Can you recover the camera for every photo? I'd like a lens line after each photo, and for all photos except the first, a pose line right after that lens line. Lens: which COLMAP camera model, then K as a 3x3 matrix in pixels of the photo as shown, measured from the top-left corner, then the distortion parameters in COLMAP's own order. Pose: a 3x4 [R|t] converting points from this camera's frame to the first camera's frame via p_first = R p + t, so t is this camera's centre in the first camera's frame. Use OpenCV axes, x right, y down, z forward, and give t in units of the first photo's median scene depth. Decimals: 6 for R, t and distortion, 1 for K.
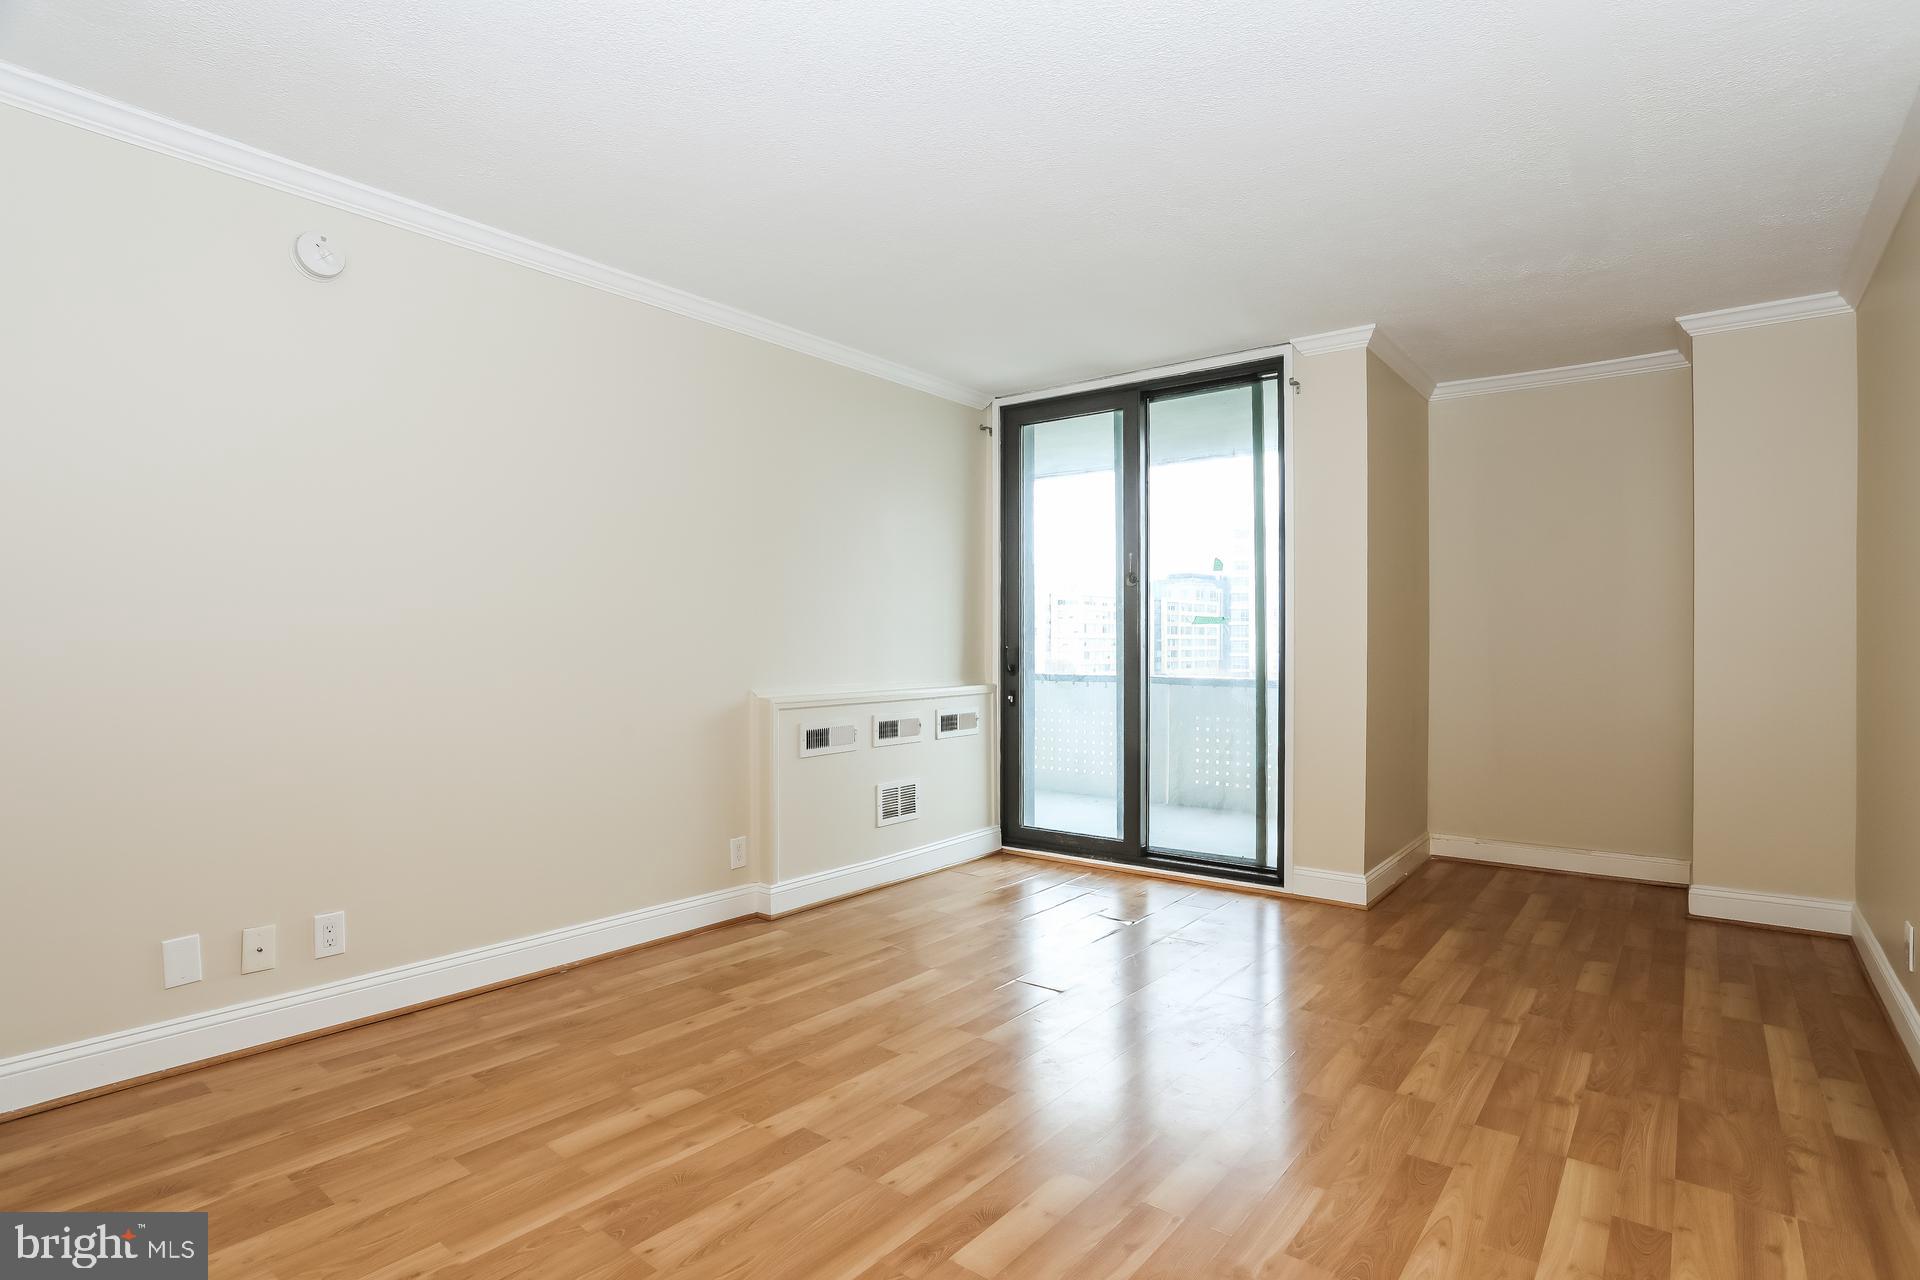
lens RADIAL K [[935.6, 0, 959.8], [0, 935.6, 634.7], [0, 0, 1]] dist [-0.050565, 0.011823]
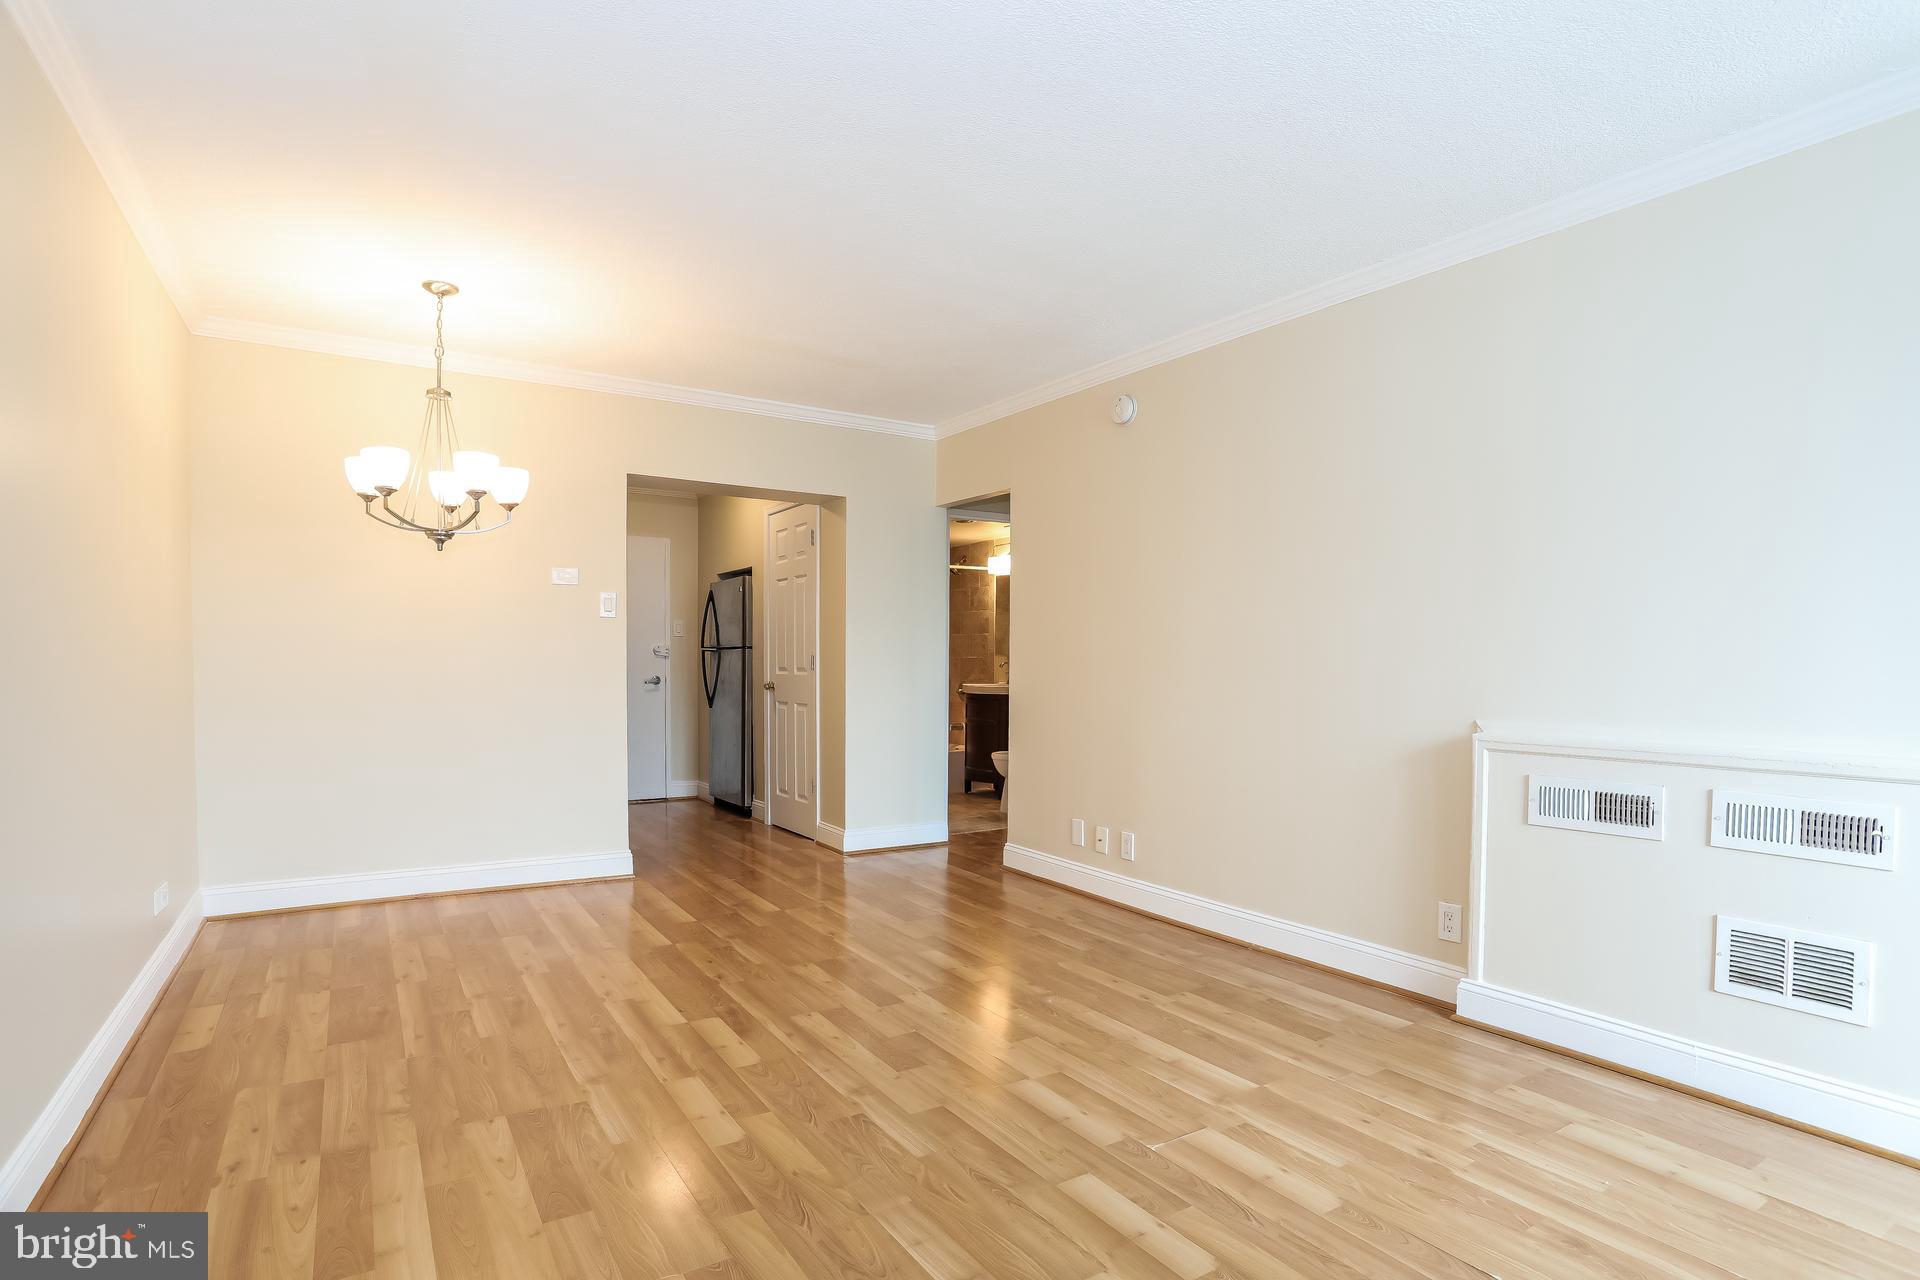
lens RADIAL K [[935.6, 0, 971.0], [0, 935.6, 654.6], [0, 0, 1]] dist [-0.050565, 0.011823]
pose [[-0.296375, -0.009775, -0.955022, 0.885857], [0.007181, 0.999897, -0.012463, 0.012518], [0.955045, -0.010552, -0.296274, 1.151962]]
